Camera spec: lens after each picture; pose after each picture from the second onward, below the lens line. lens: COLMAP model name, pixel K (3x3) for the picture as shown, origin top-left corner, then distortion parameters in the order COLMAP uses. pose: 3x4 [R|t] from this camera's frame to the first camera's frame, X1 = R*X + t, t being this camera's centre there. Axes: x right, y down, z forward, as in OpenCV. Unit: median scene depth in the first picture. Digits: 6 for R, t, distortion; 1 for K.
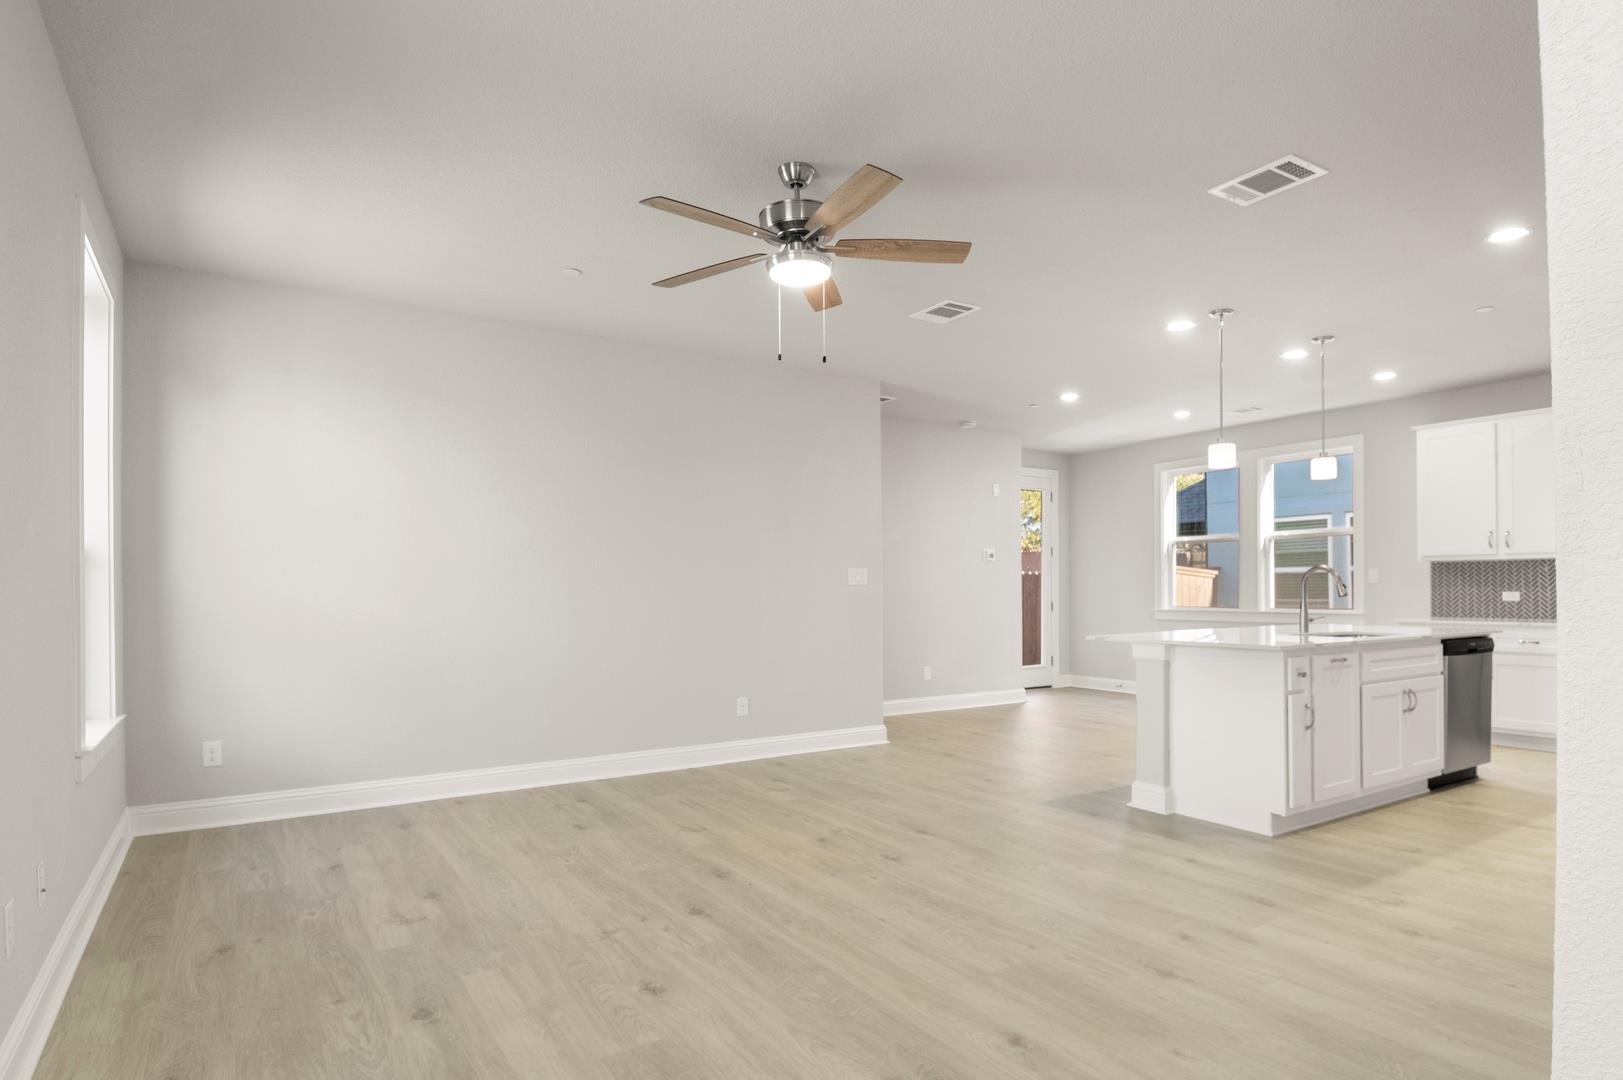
lens RADIAL K [[884.0, 0, 818.1], [0, 884.0, 619.7], [0, 0, 1]] dist [0.024300, -0.034476]
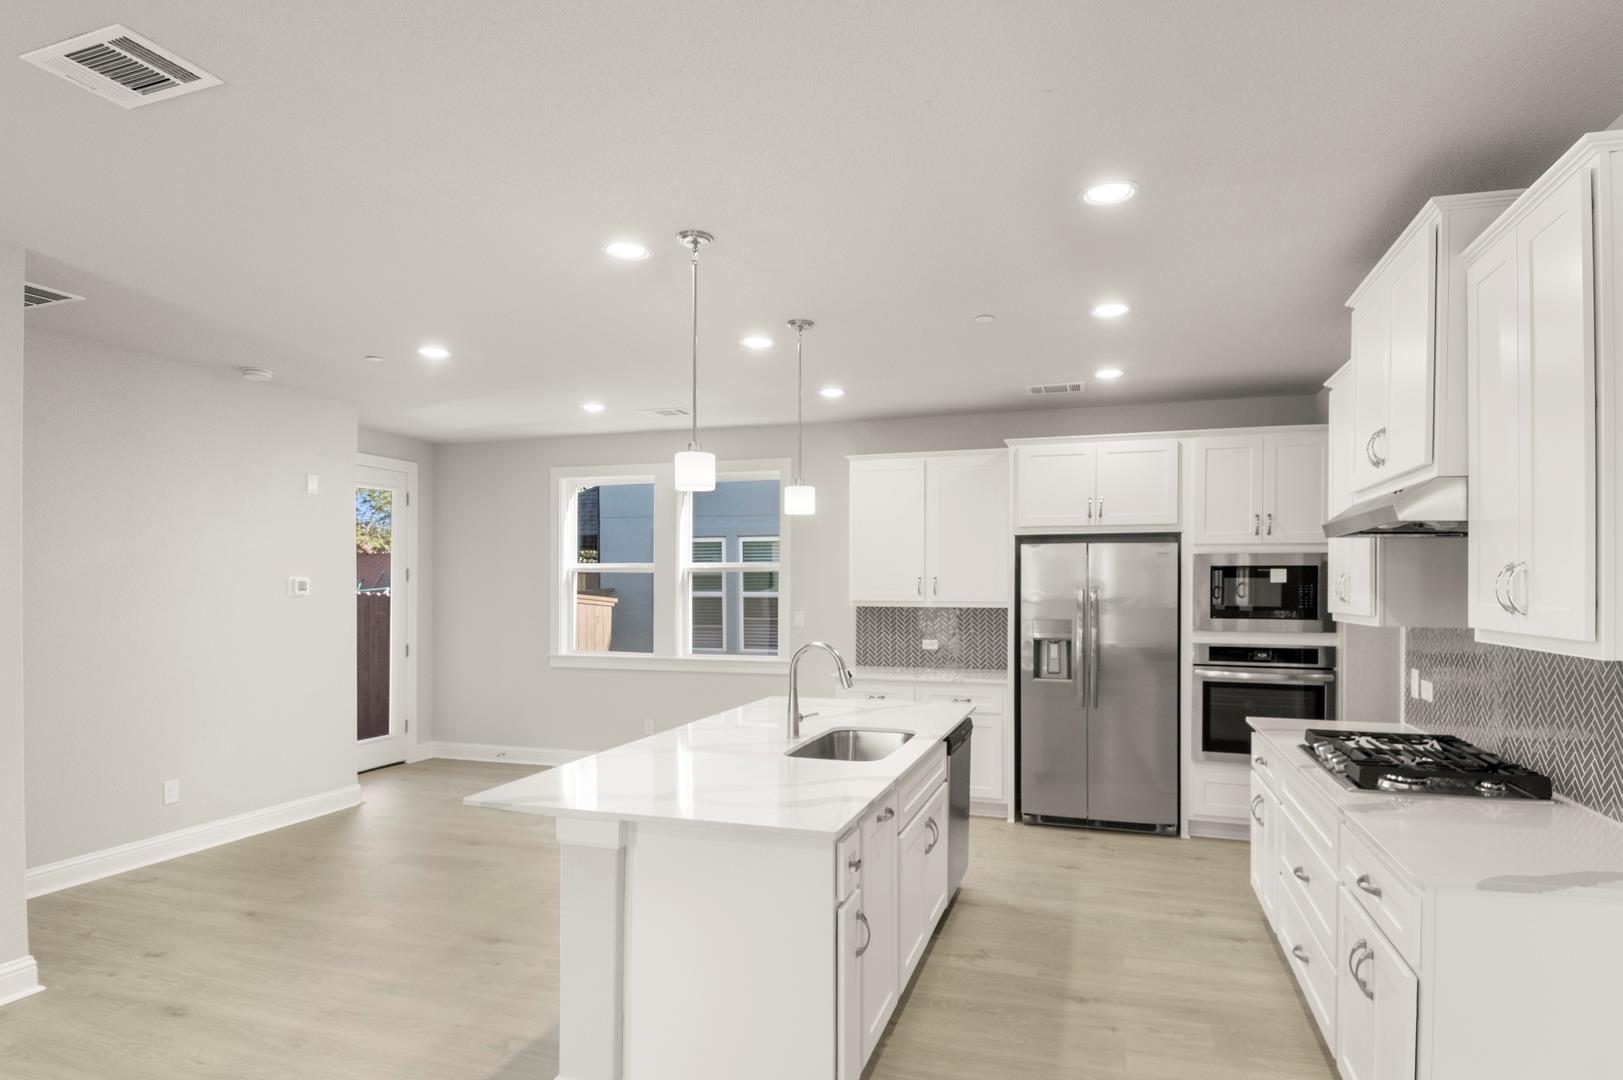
lens RADIAL K [[884.0, 0, 836.6], [0, 884.0, 575.6], [0, 0, 1]] dist [0.024300, -0.034476]
pose [[0.763625, 0.015717, 0.645469, 0.079483], [0.013608, 0.999090, -0.040427, -0.050740], [-0.645517, 0.039655, 0.762716, 0.276245]]
